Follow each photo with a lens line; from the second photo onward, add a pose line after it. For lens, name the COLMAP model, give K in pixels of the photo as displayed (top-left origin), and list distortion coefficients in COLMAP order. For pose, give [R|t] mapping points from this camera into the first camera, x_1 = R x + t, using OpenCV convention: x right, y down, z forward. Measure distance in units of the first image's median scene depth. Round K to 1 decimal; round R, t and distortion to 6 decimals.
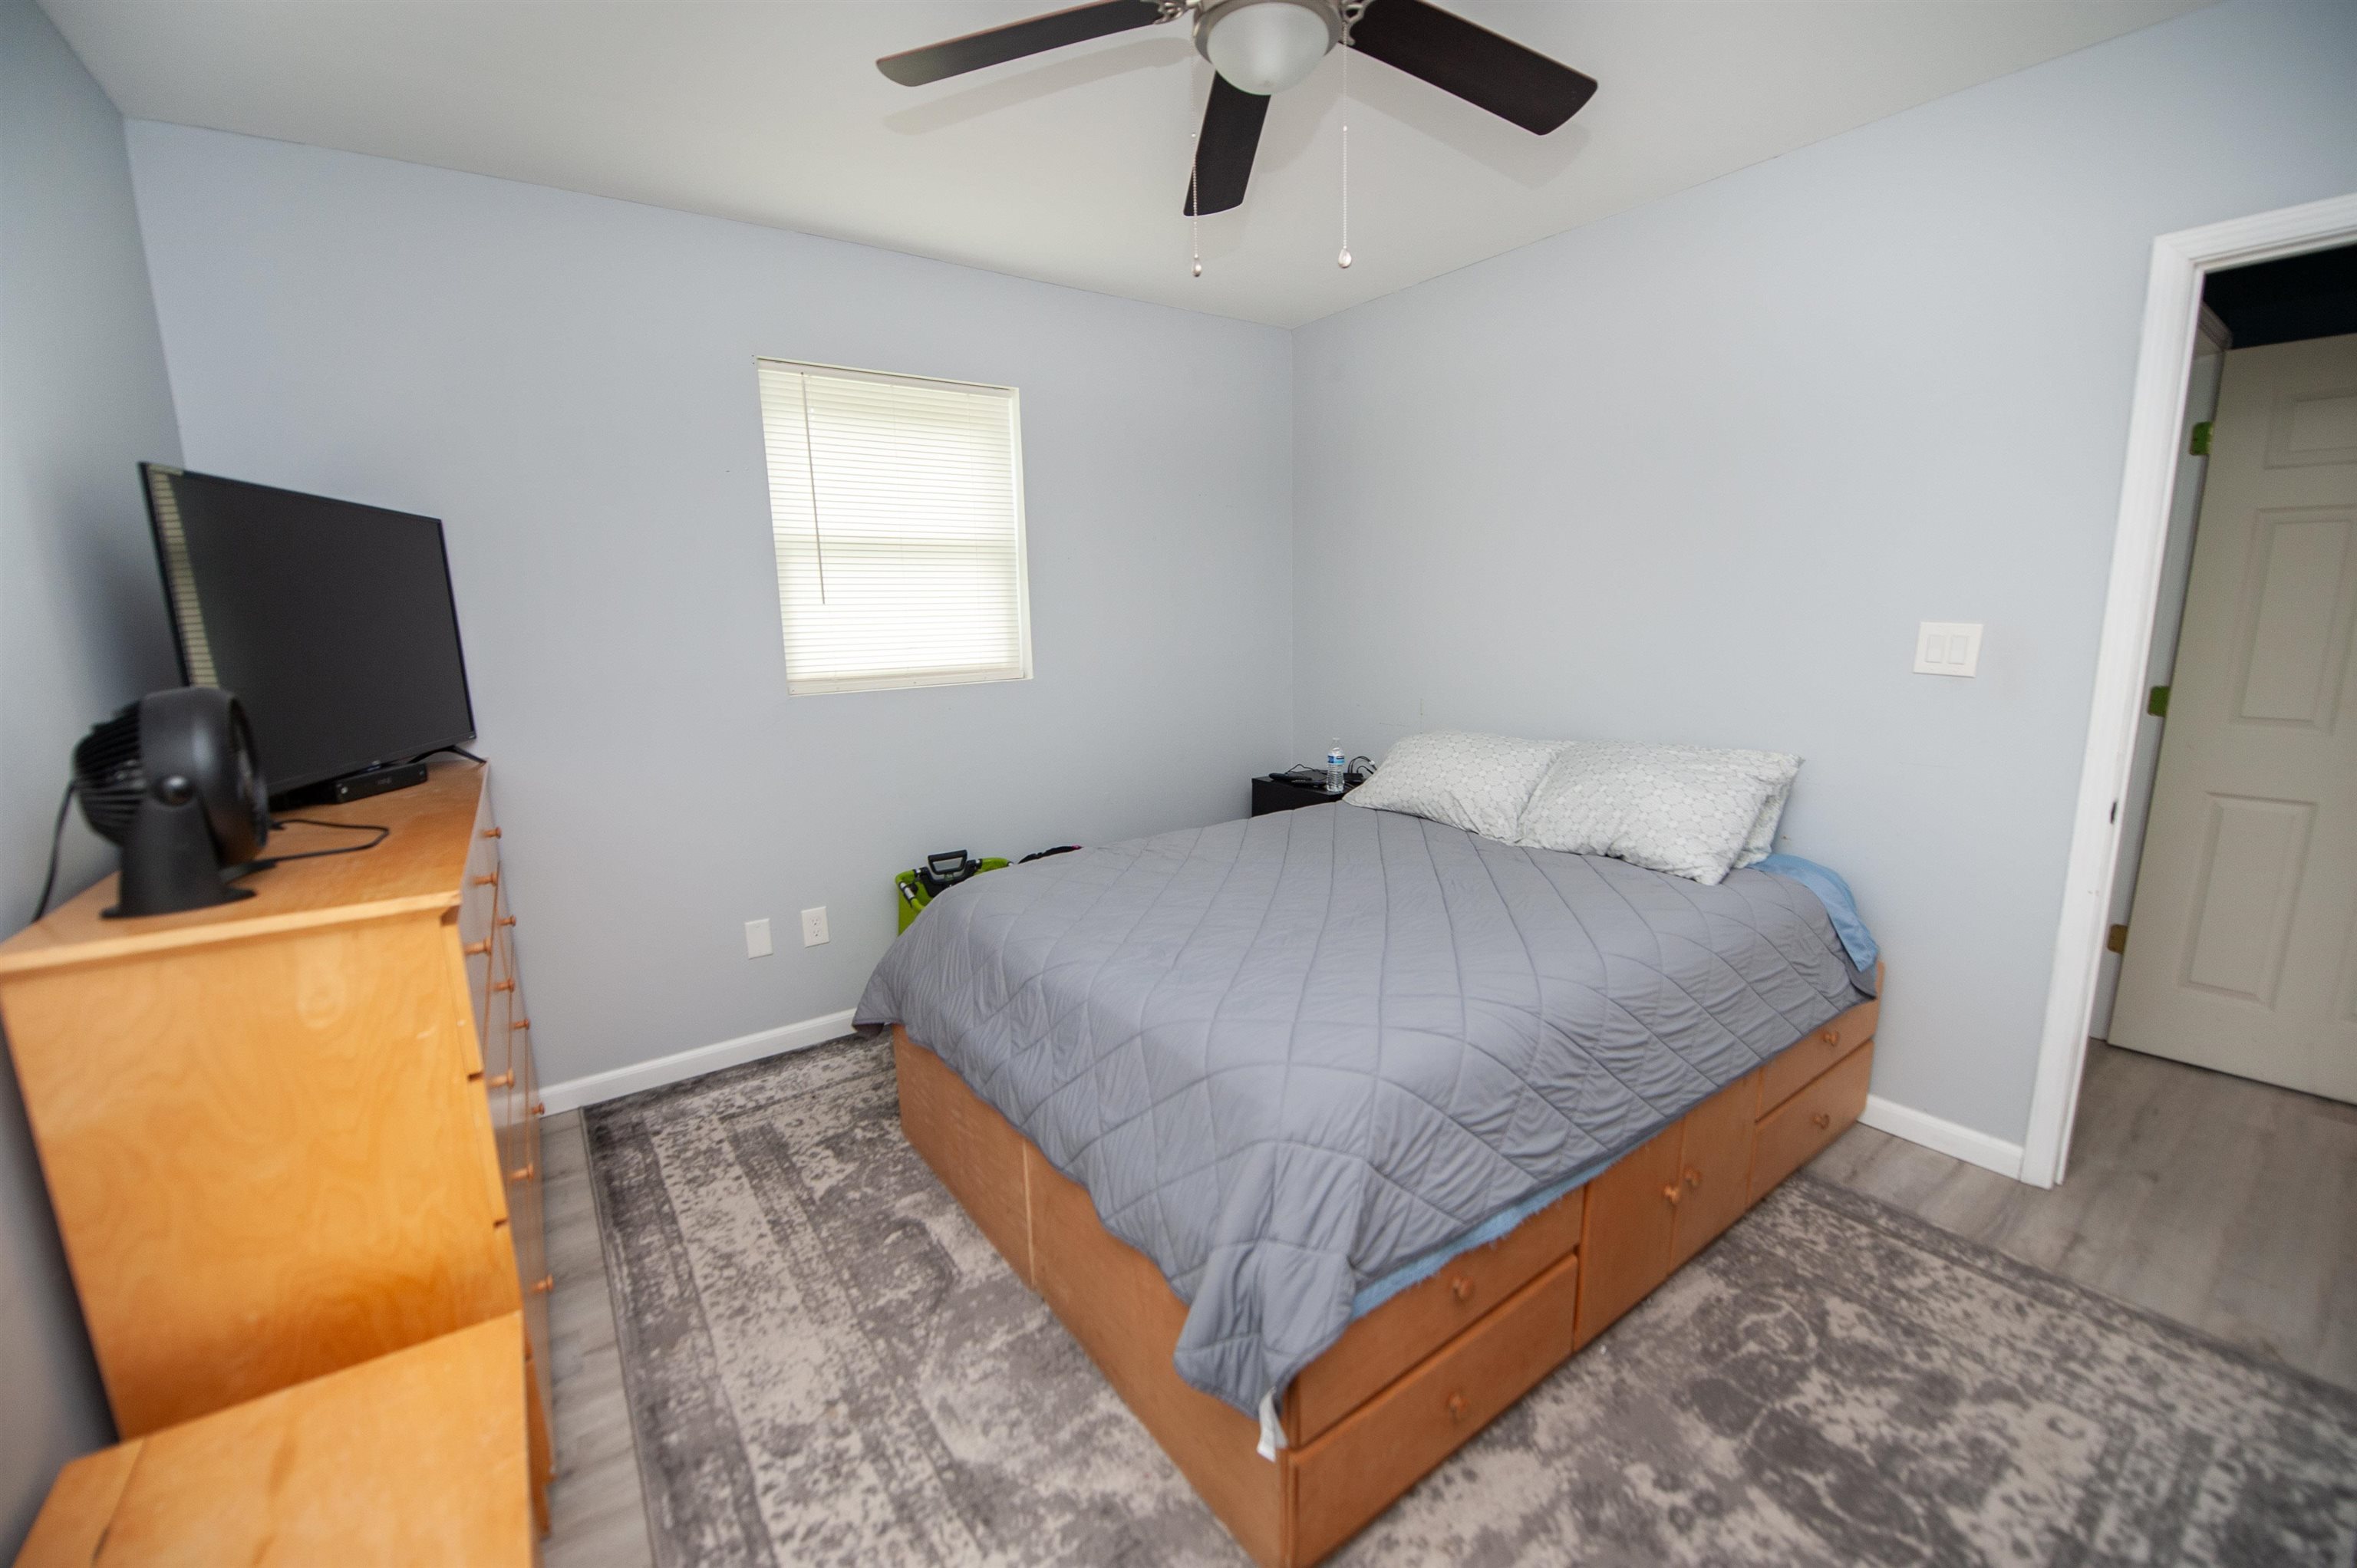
lens RADIAL K [[942.9, 0, 1184.8], [0, 942.9, 790.3], [0, 0, 1]] dist [-0.014779, -0.003123]
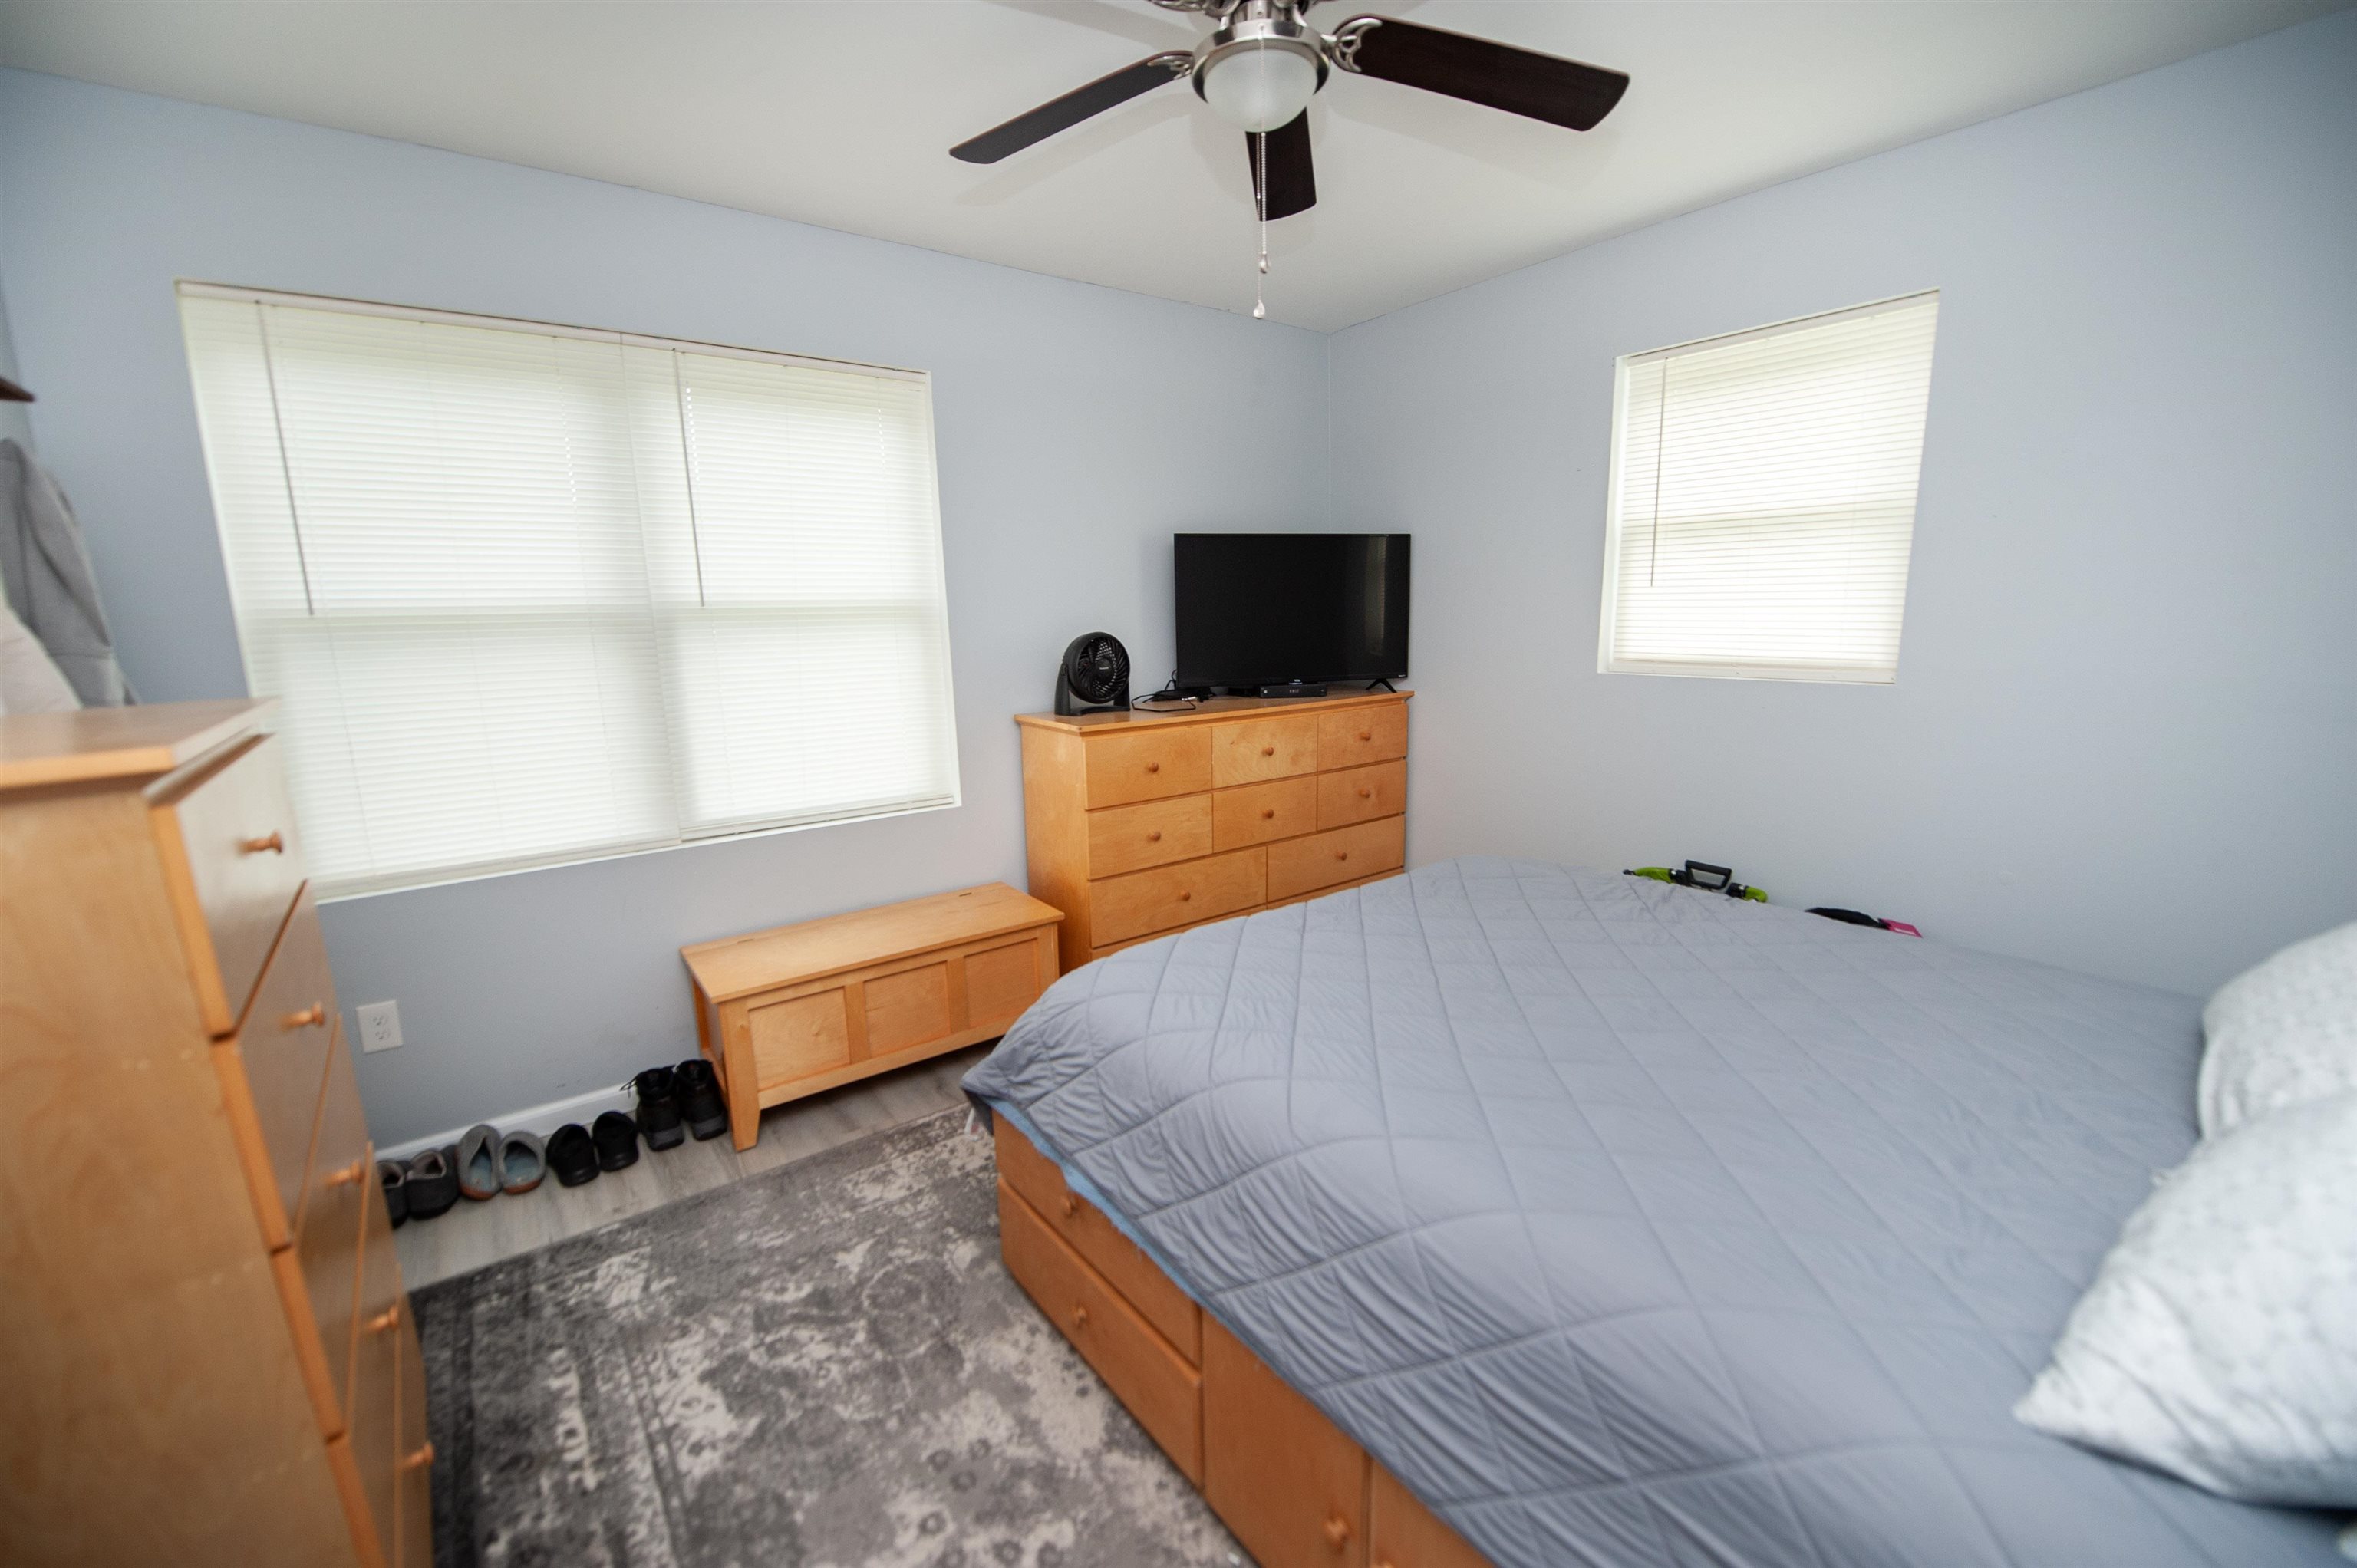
lens RADIAL K [[942.9, 0, 1184.8], [0, 942.9, 790.3], [0, 0, 1]] dist [-0.014779, -0.003123]
pose [[0.022819, 0.212252, -0.976948, 1.244121], [-0.165489, 0.964524, 0.205687, -0.215790], [0.985948, 0.156981, 0.057135, 0.932781]]
